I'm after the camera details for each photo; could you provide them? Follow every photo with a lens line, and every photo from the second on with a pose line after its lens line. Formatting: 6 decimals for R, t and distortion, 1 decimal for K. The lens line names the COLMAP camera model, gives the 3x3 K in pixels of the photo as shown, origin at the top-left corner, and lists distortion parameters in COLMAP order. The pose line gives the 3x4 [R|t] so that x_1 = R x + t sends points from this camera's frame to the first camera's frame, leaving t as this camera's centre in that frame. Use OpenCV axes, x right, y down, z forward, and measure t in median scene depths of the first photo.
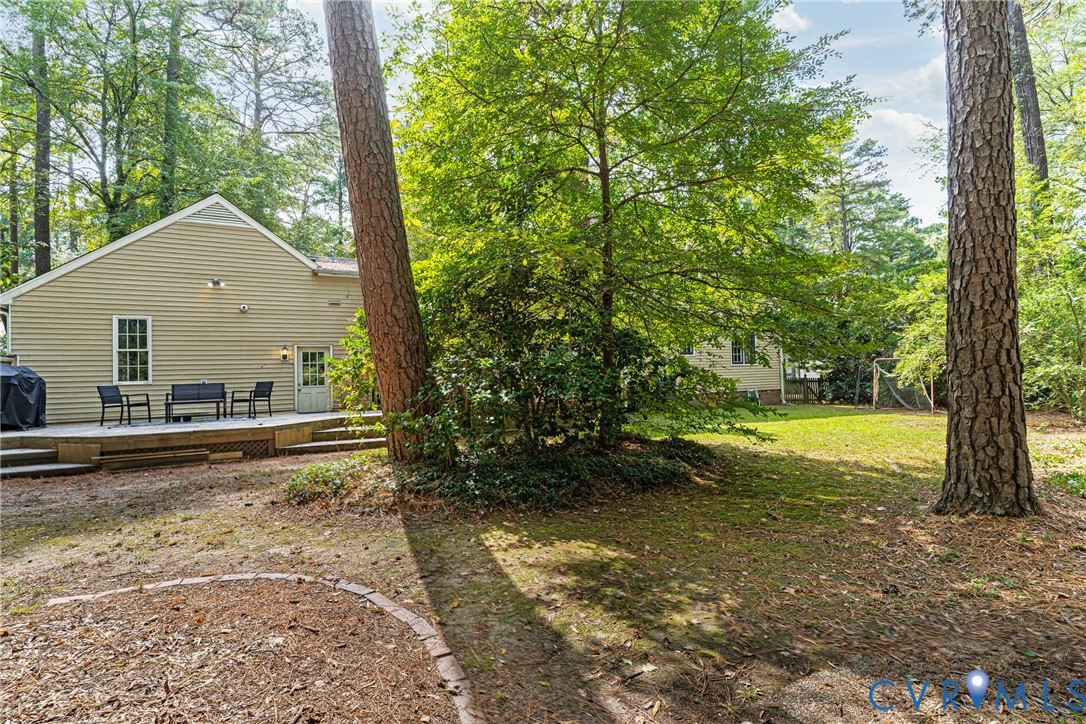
lens RADIAL K [[526.2, 0, 544.0], [0, 526.2, 364.4], [0, 0, 1]] dist [-0.010281, 0.005158]
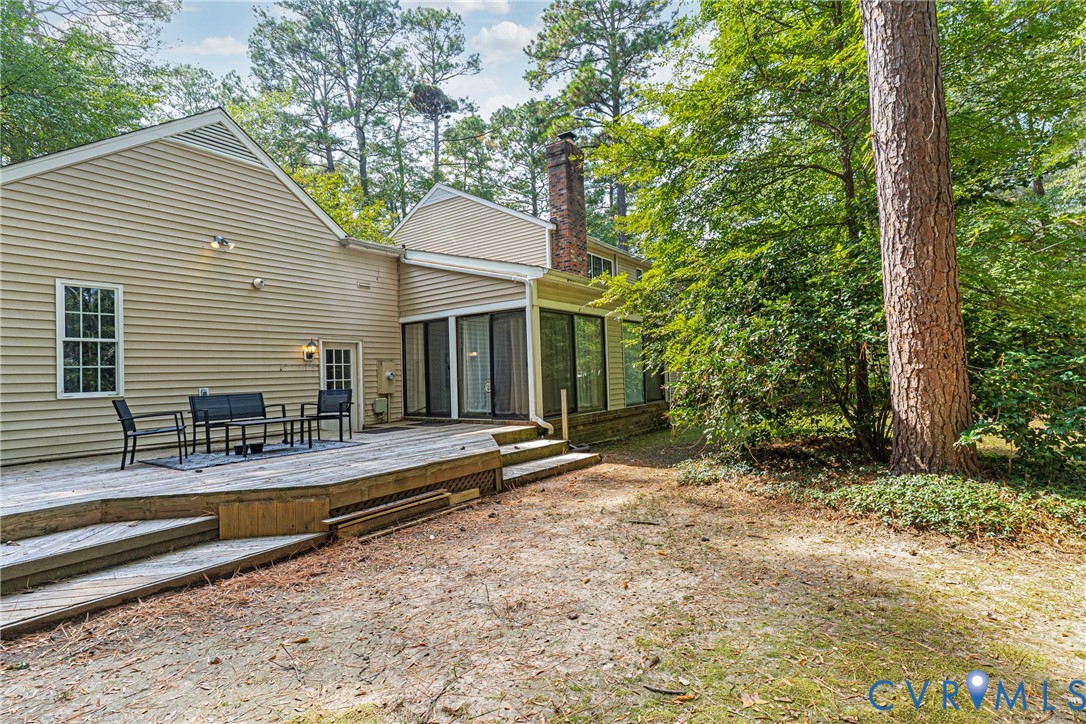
lens RADIAL K [[526.2, 0, 542.4], [0, 526.2, 361.9], [0, 0, 1]] dist [-0.010281, 0.005158]
pose [[0.899471, 0.008845, 0.436891, -0.581004], [-0.001010, 0.999835, -0.018162, 0.008226], [-0.436979, 0.015895, 0.899331, 0.239491]]
